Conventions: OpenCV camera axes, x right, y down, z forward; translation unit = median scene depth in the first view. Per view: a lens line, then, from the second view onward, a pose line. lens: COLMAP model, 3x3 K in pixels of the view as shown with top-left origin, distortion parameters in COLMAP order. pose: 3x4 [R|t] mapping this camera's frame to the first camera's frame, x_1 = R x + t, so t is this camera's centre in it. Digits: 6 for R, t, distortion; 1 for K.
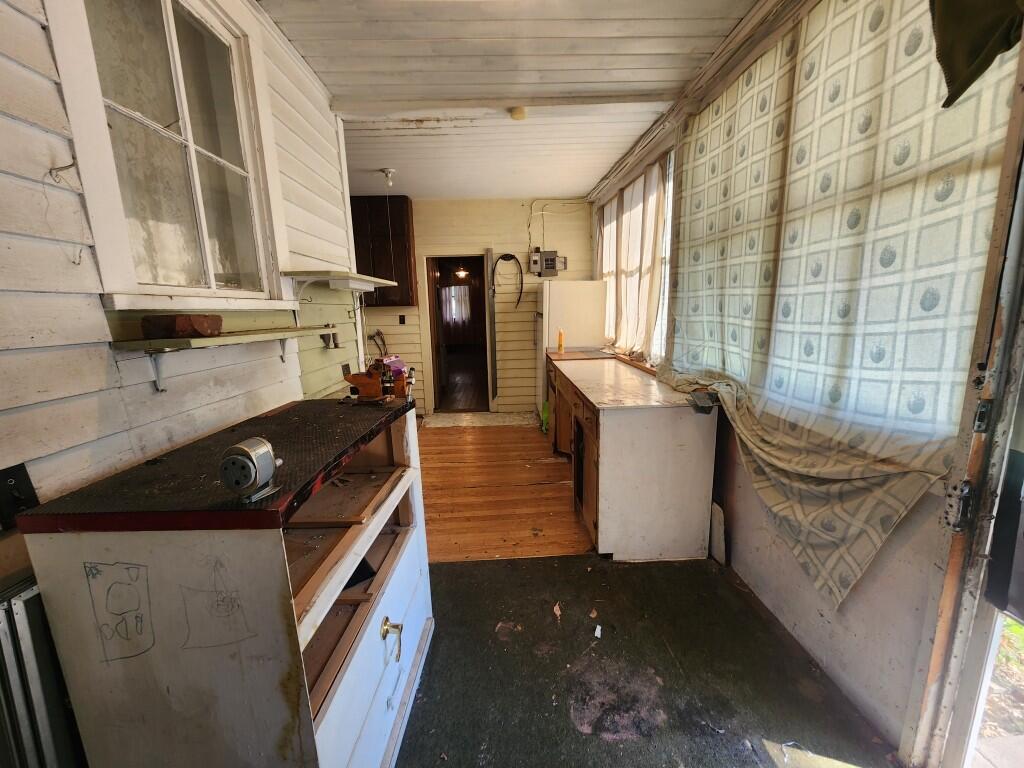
lens RADIAL K [[418.7, 0, 514.1], [0, 418.7, 382.2], [0, 0, 1]] dist [-0.001044, -0.000677]
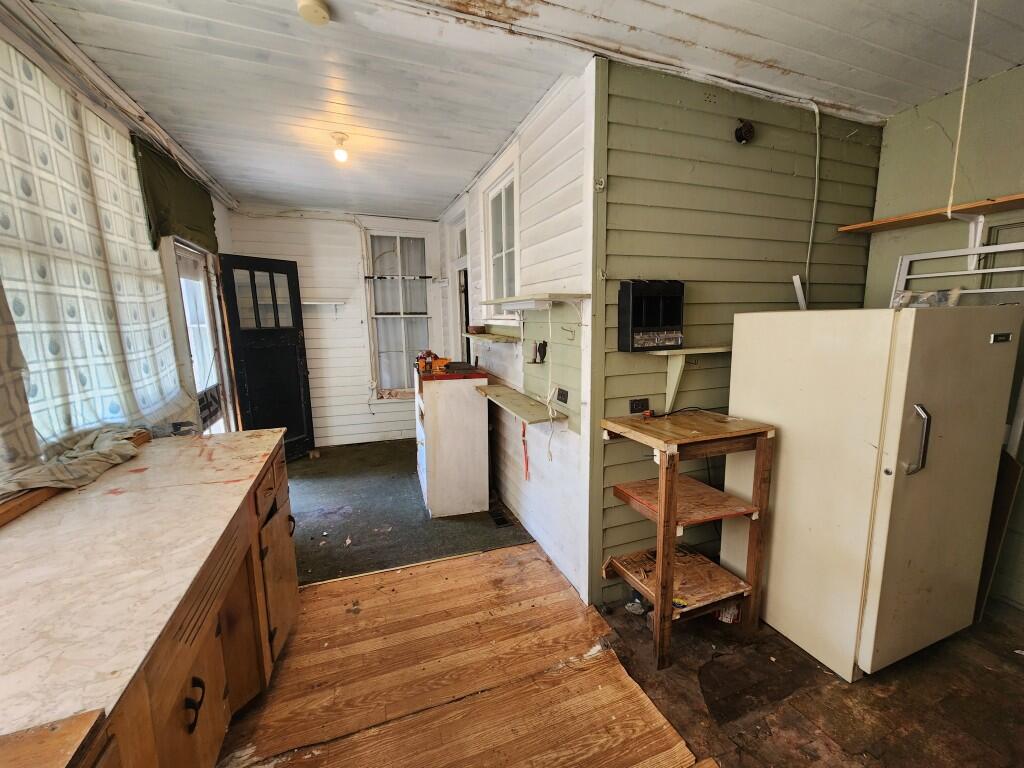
lens RADIAL K [[418.7, 0, 513.8], [0, 418.7, 386.2], [0, 0, 1]] dist [-0.001044, -0.000677]
pose [[-0.947348, 0.083229, -0.309199, -0.035538], [-0.025647, 0.942804, 0.332359, -0.465133], [0.319176, 0.322790, -0.891030, 2.358762]]
